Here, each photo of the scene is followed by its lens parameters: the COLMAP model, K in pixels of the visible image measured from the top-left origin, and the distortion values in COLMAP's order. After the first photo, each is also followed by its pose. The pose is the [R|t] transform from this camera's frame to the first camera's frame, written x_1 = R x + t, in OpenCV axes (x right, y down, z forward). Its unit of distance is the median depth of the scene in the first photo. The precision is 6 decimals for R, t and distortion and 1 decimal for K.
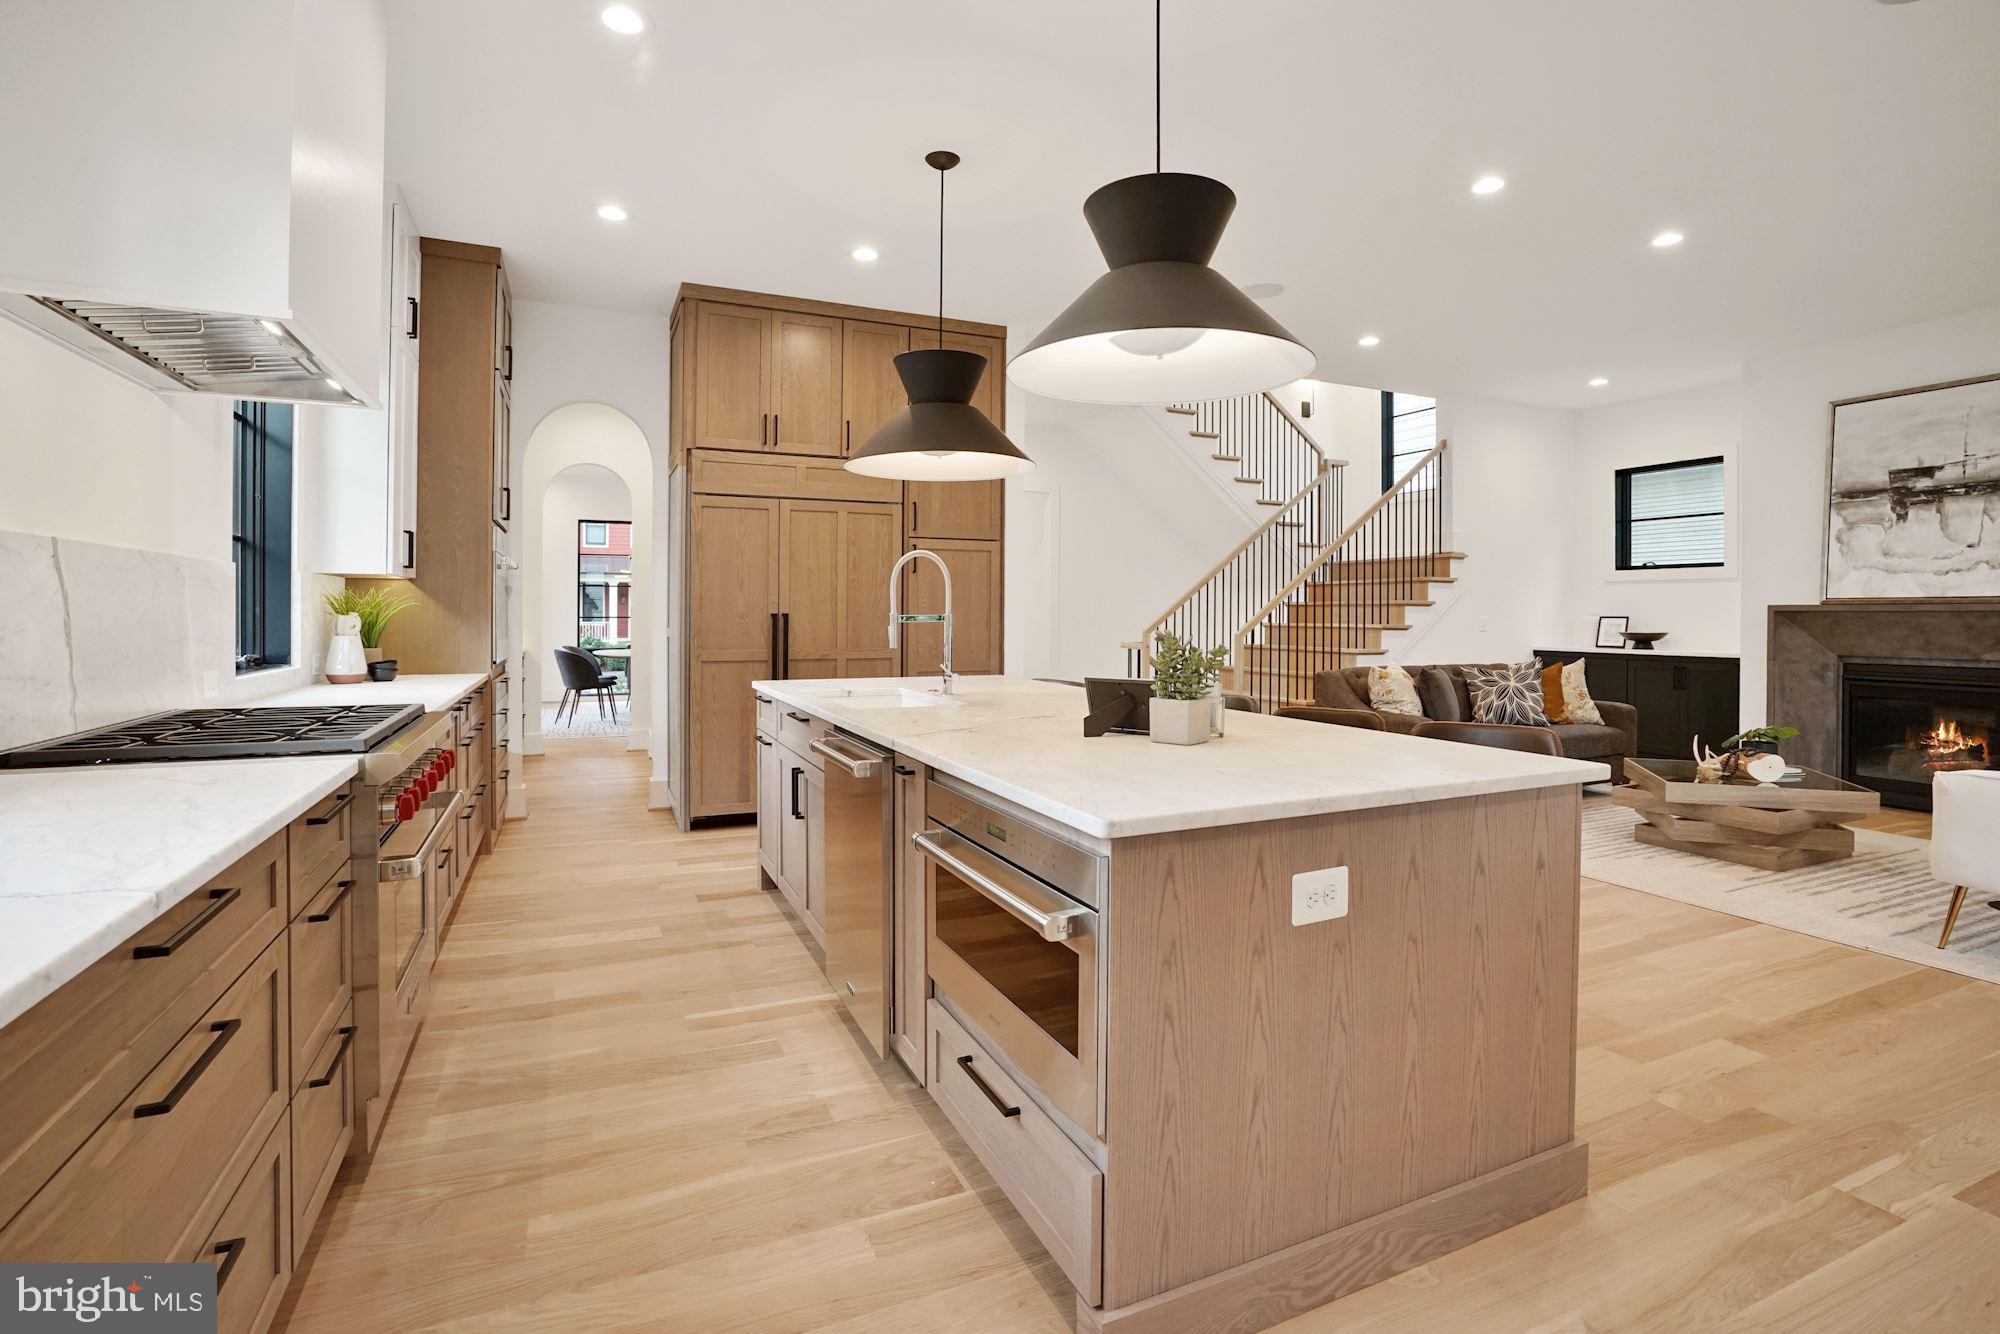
lens RADIAL K [[932.3, 0, 992.8], [0, 932.3, 624.3], [0, 0, 1]] dist [-0.046155, 0.013641]
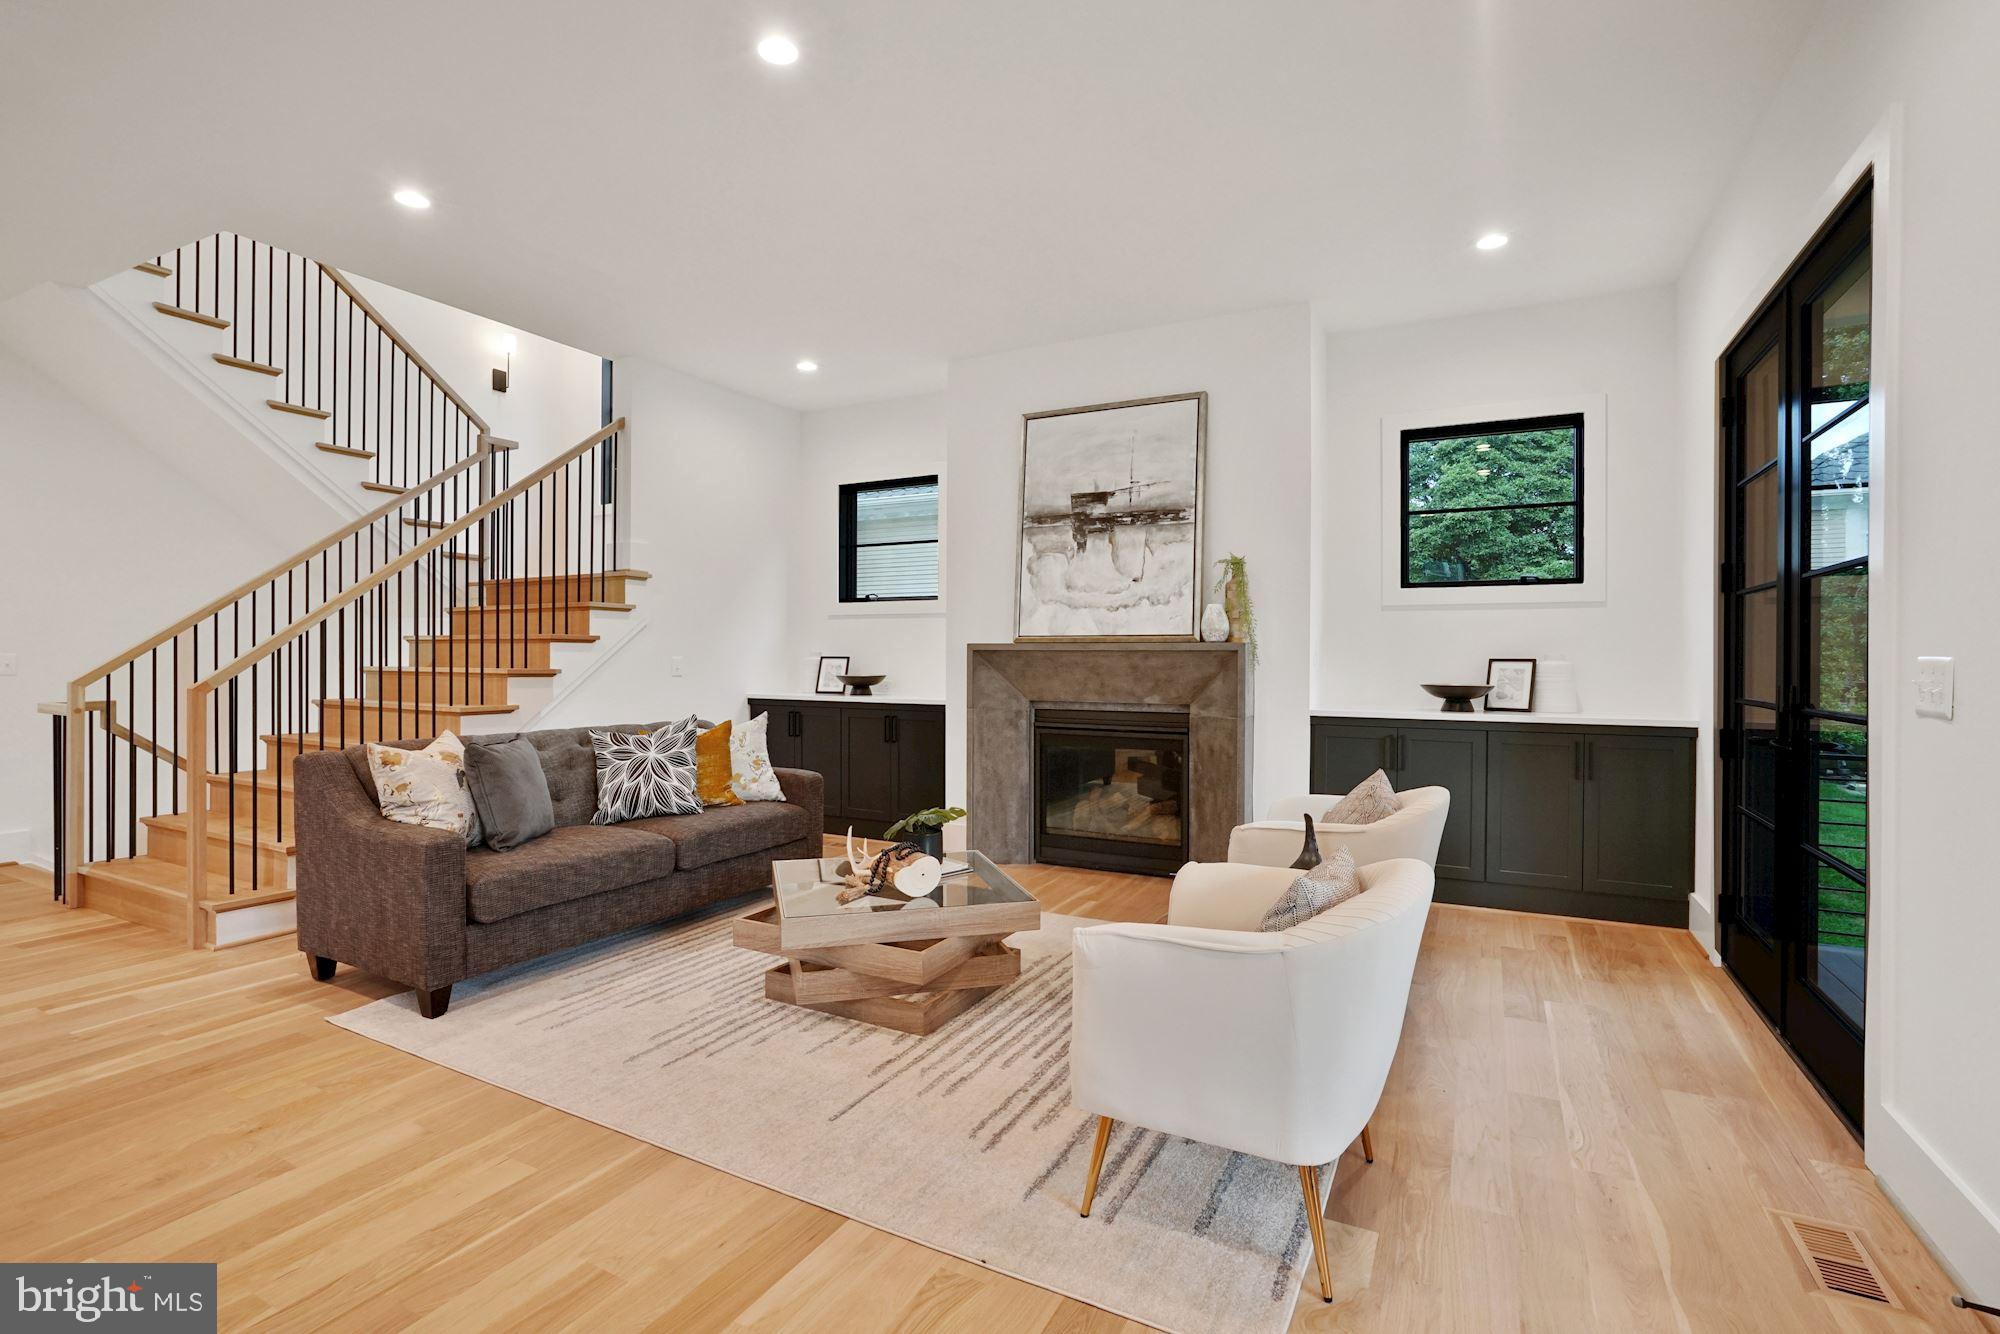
lens RADIAL K [[932.3, 0, 991.8], [0, 932.3, 663.5], [0, 0, 1]] dist [-0.046155, 0.013641]
pose [[0.789510, -0.004089, 0.613724, 0.343880], [0.005208, 0.999986, -0.000037, -0.002038], [-0.613715, 0.003226, 0.789521, 0.301276]]
